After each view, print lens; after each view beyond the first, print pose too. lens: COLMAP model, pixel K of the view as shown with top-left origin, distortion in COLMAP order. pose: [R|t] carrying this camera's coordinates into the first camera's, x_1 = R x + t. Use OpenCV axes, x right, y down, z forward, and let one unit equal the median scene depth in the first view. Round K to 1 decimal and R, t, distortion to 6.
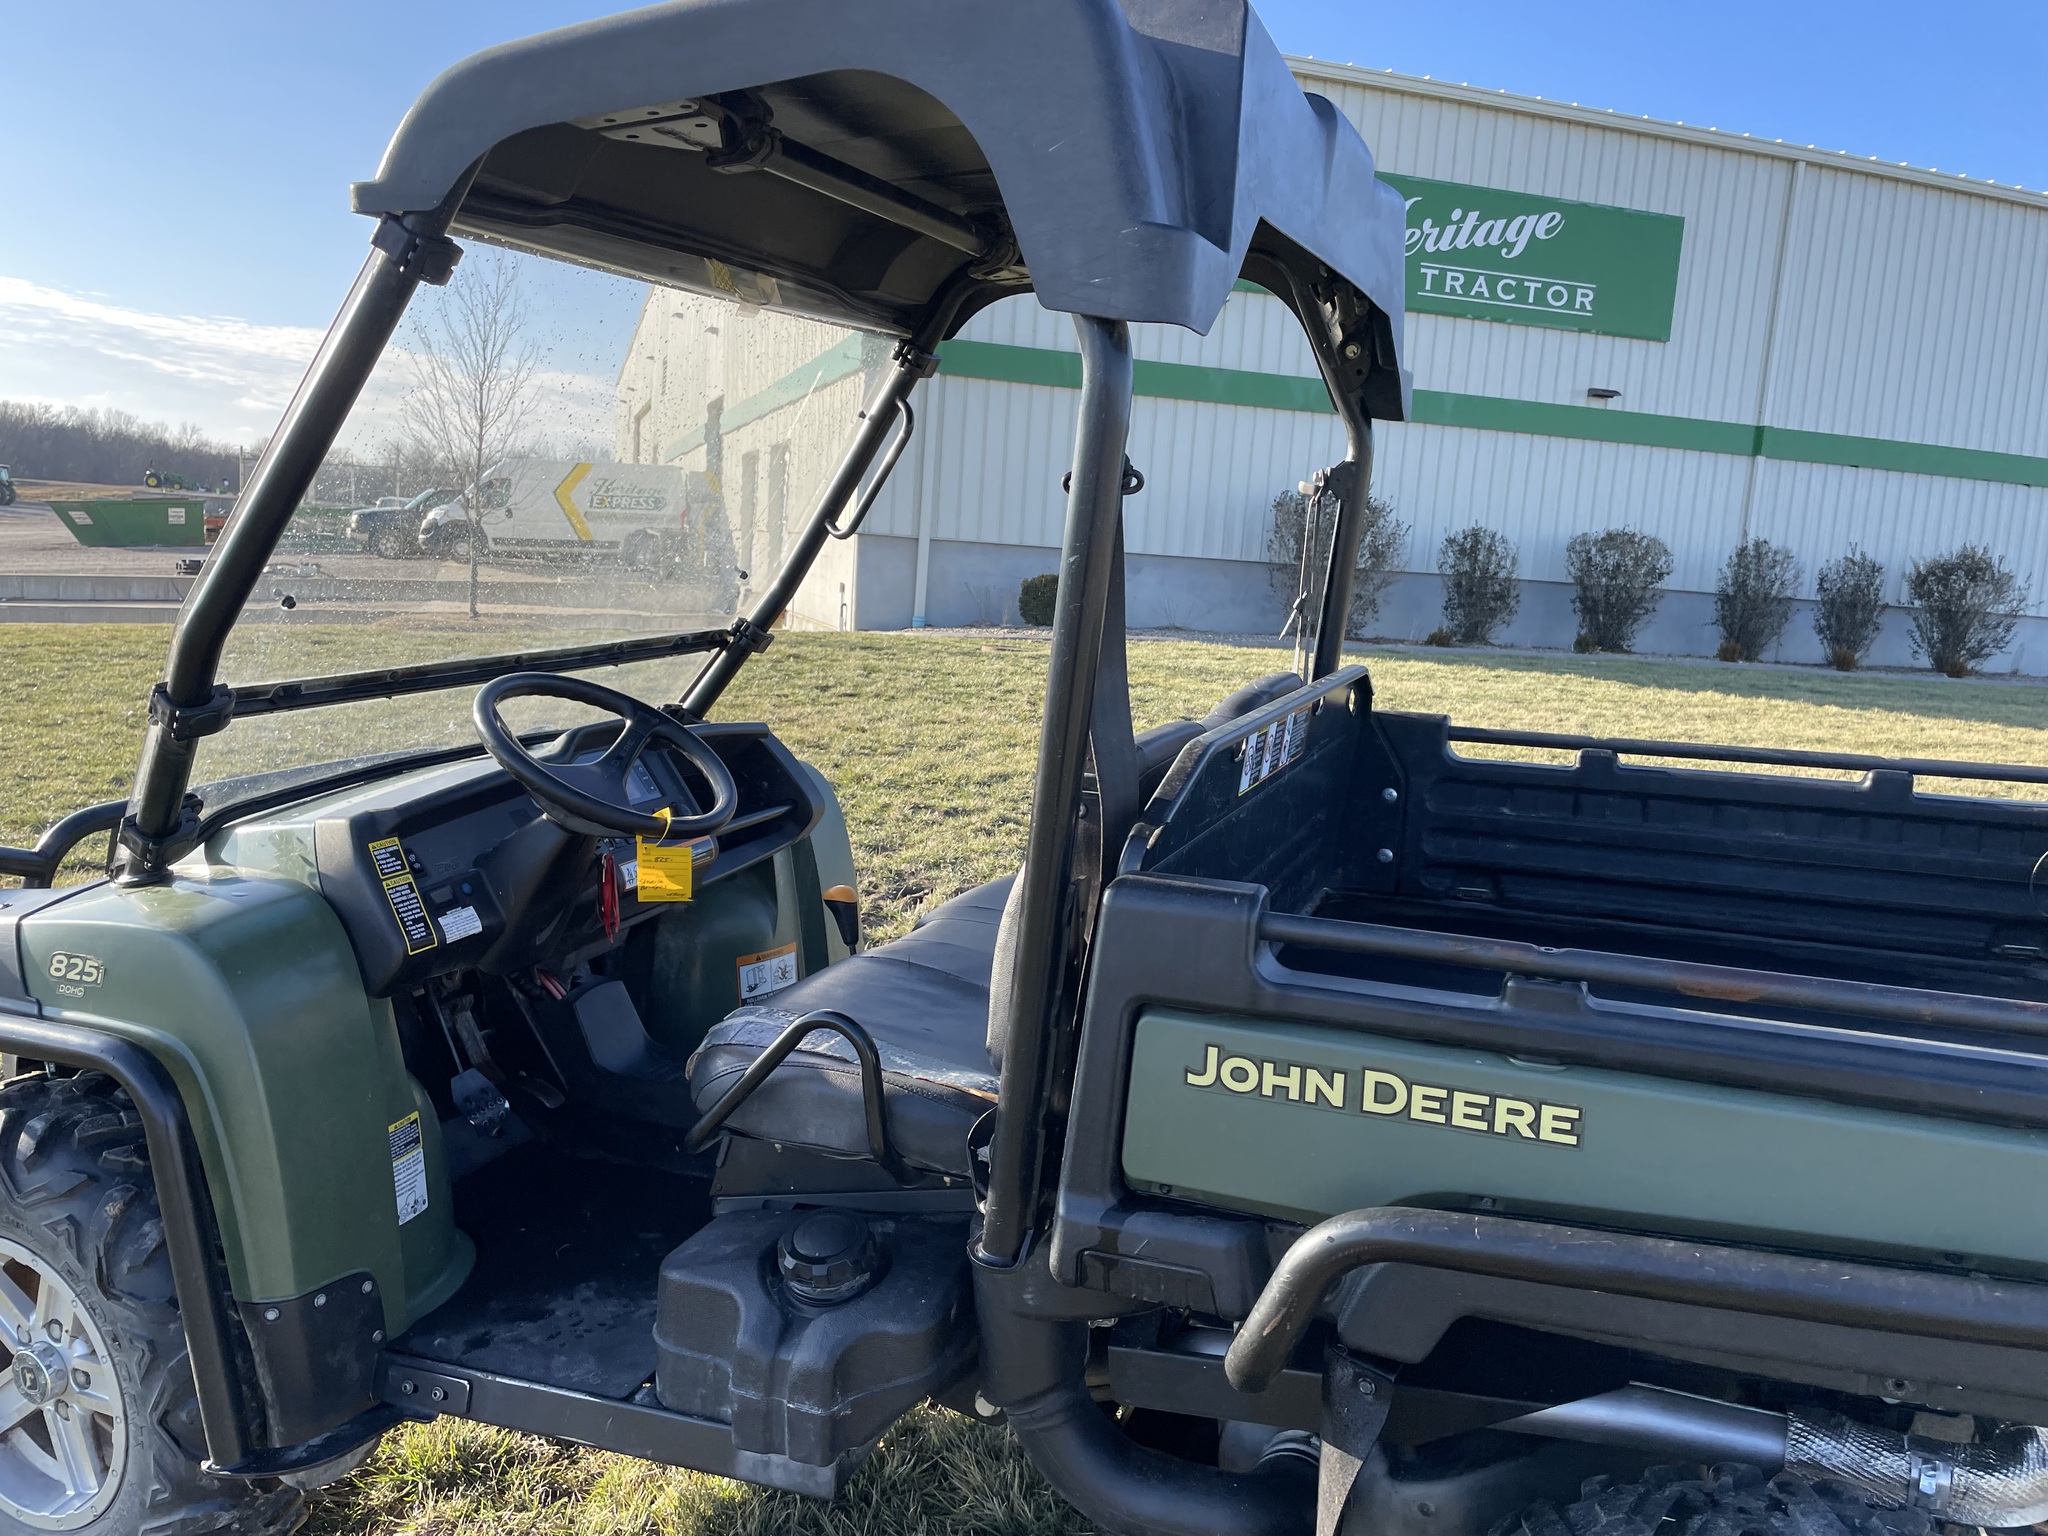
lens RADIAL K [[1579.9, 0, 1023.7], [0, 1579.9, 762.2], [0, 0, 1]] dist [0.098568, -0.139175]
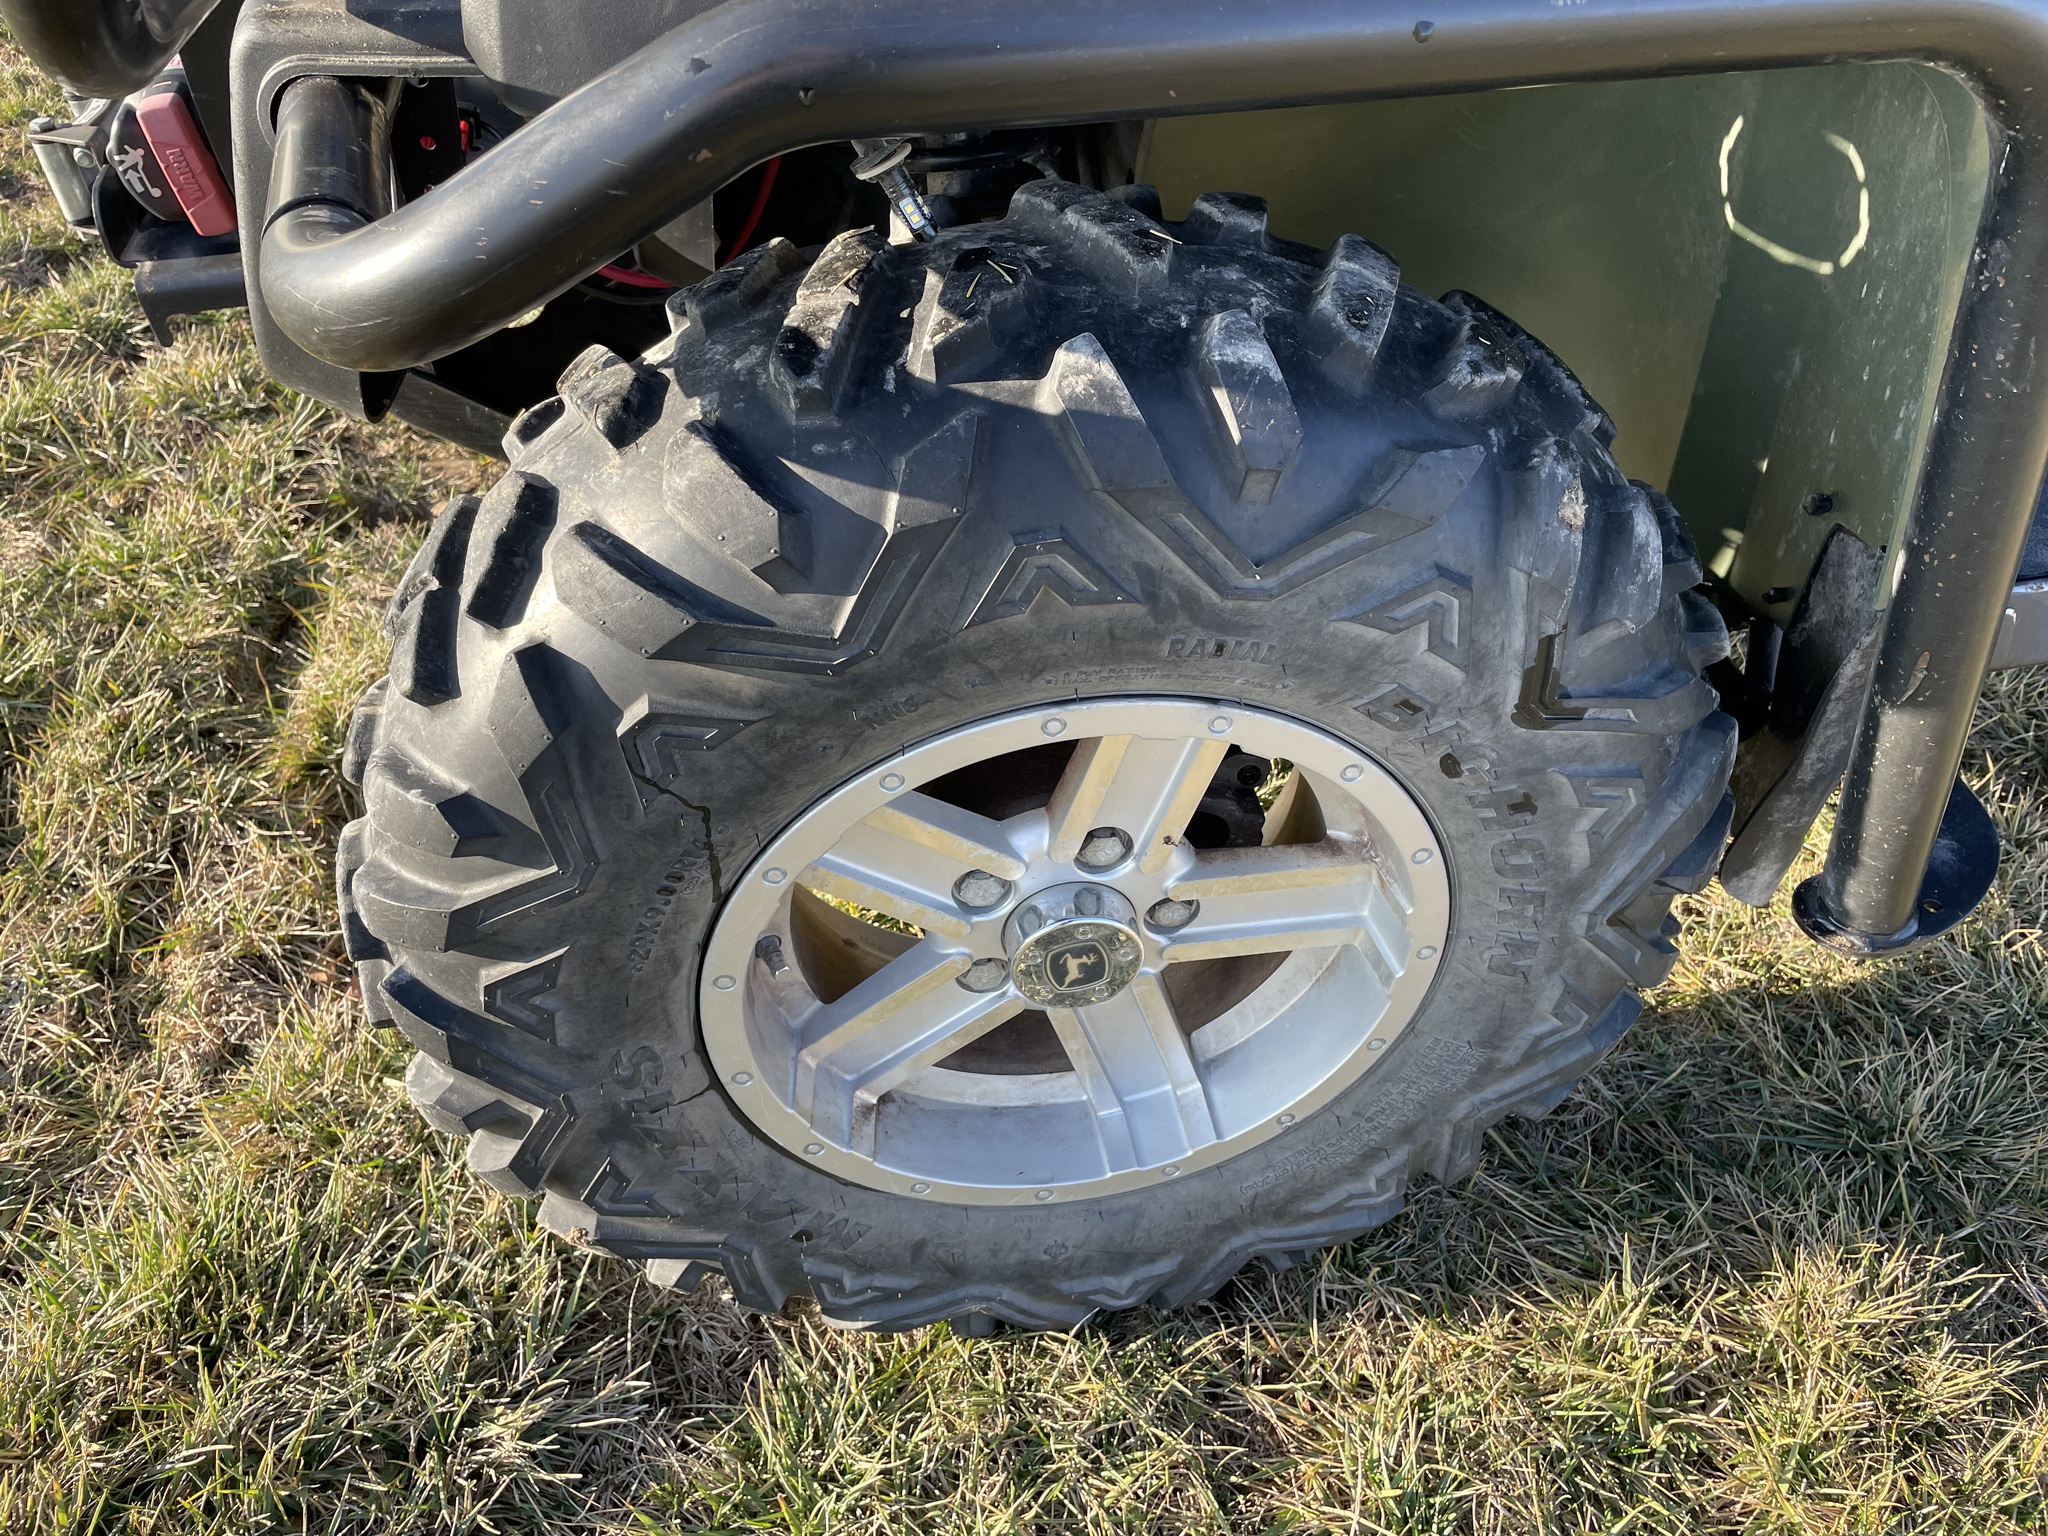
lens RADIAL K [[1579.9, 0, 1023.7], [0, 1579.9, 762.2], [0, 0, 1]] dist [0.098568, -0.139175]
pose [[0.851026, -0.363944, 0.378550, -0.664104], [0.096663, 0.817130, 0.568291, 0.090903], [-0.516151, -0.447038, 0.730579, 0.628633]]
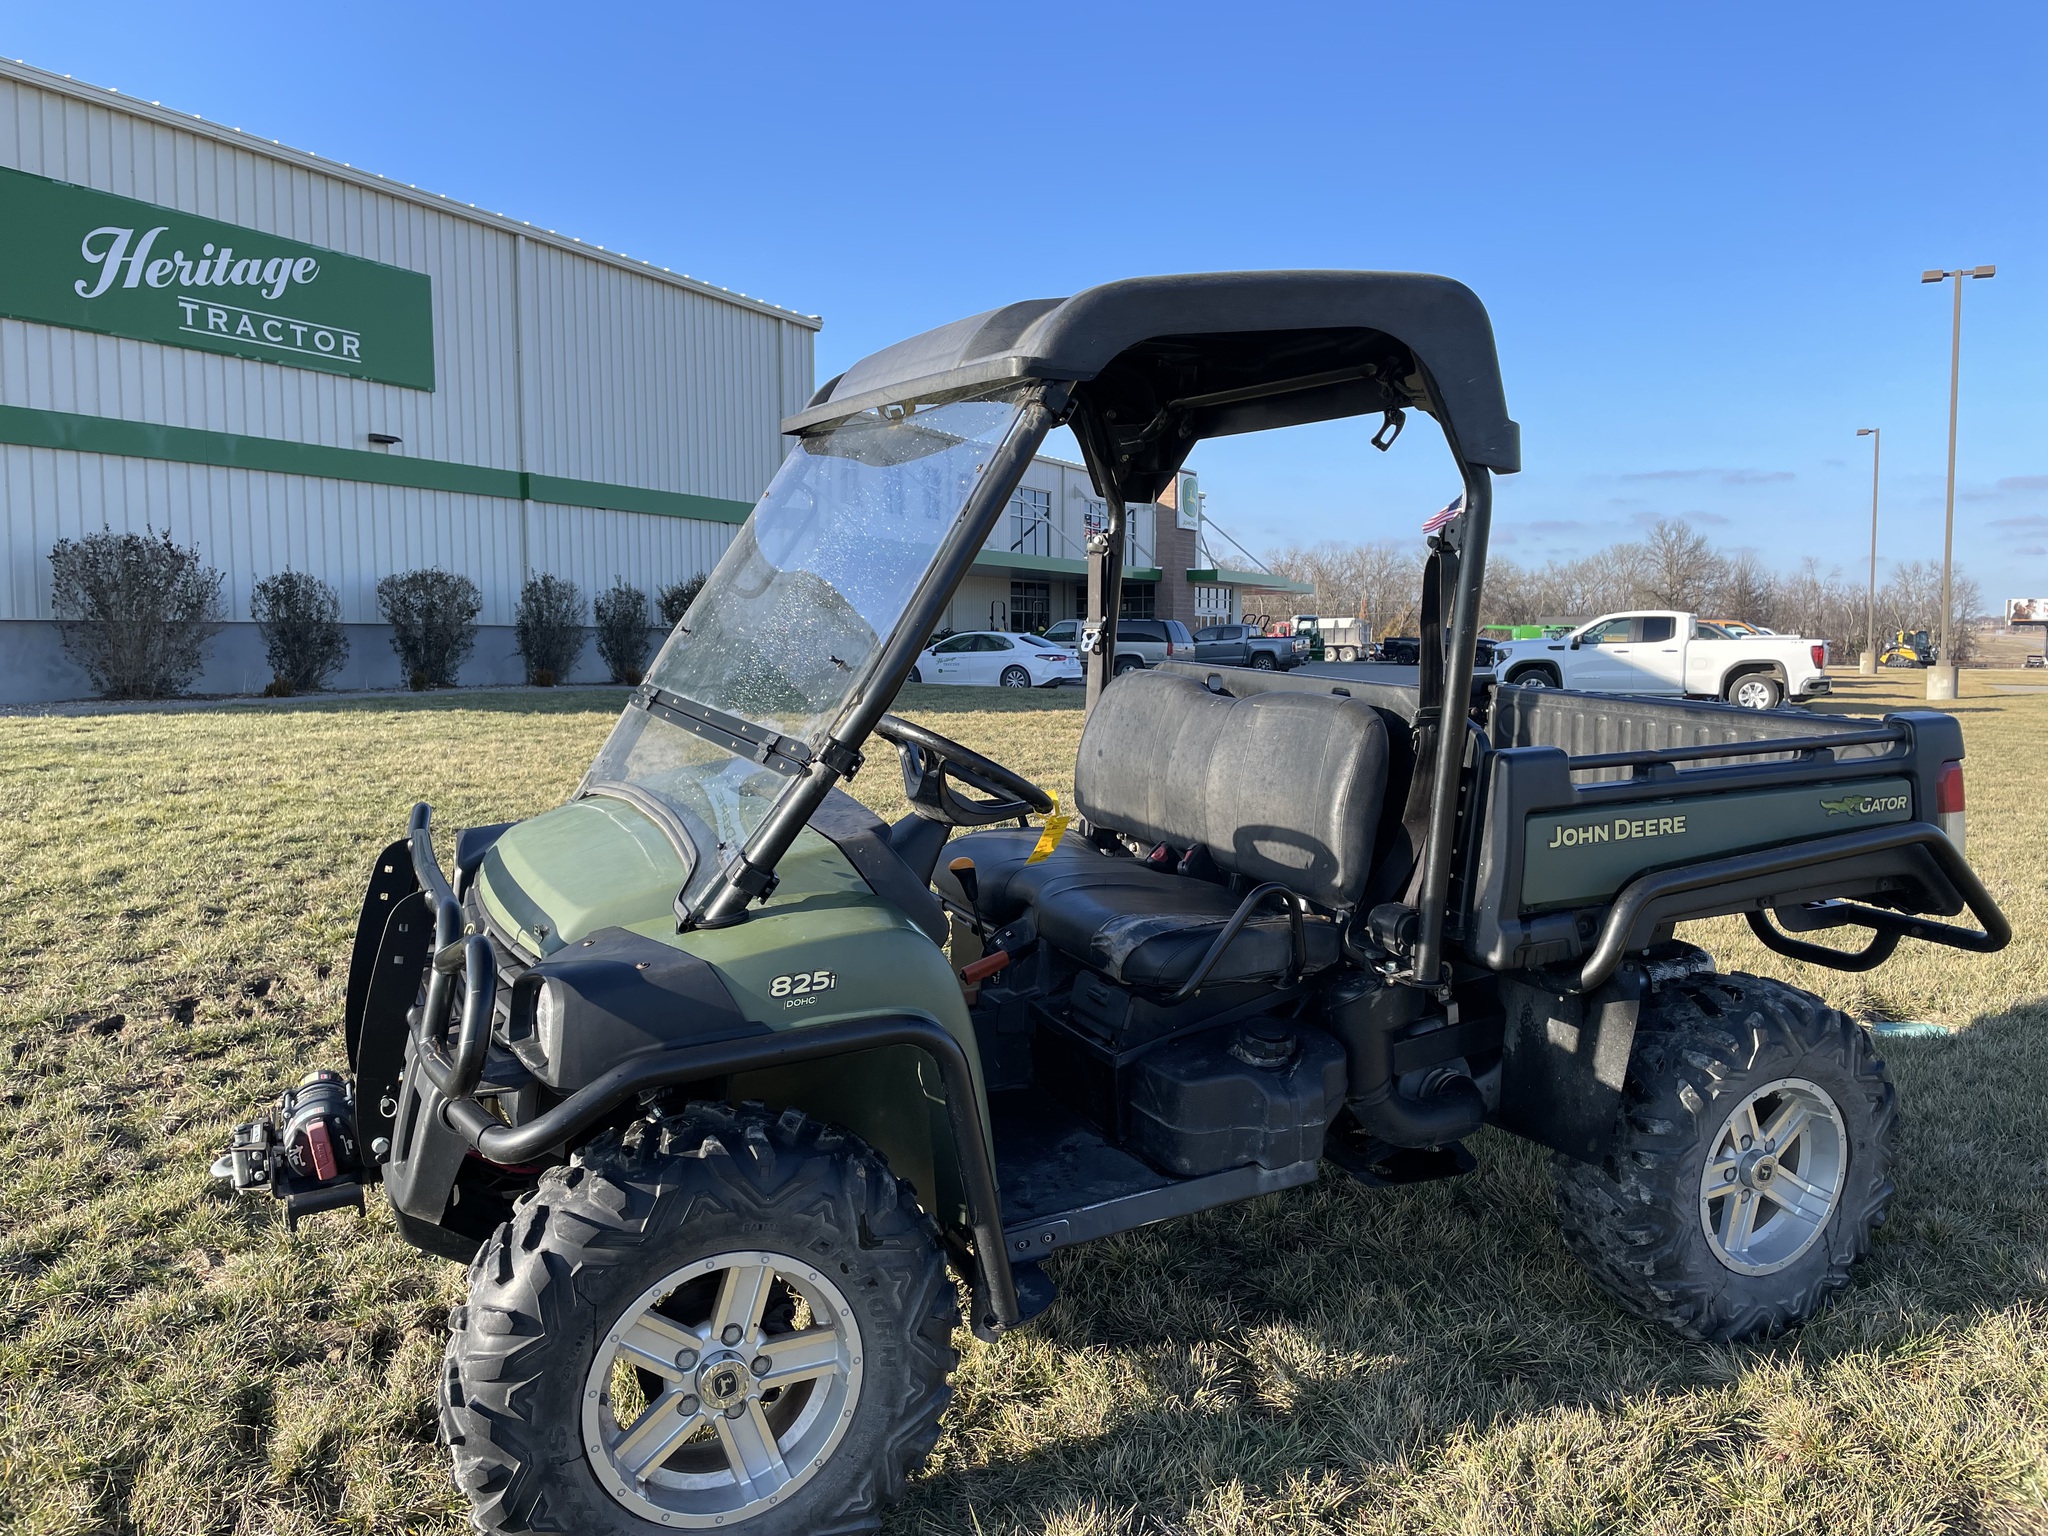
lens RADIAL K [[1576.7, 0, 1039.7], [0, 1576.7, 759.4], [0, 0, 1]] dist [0.094126, -0.131126]
pose [[0.682281, -0.125873, 0.720173, -1.044118], [0.143608, 0.988950, 0.036798, -0.042703], [-0.716847, 0.078316, 0.692818, 0.043095]]
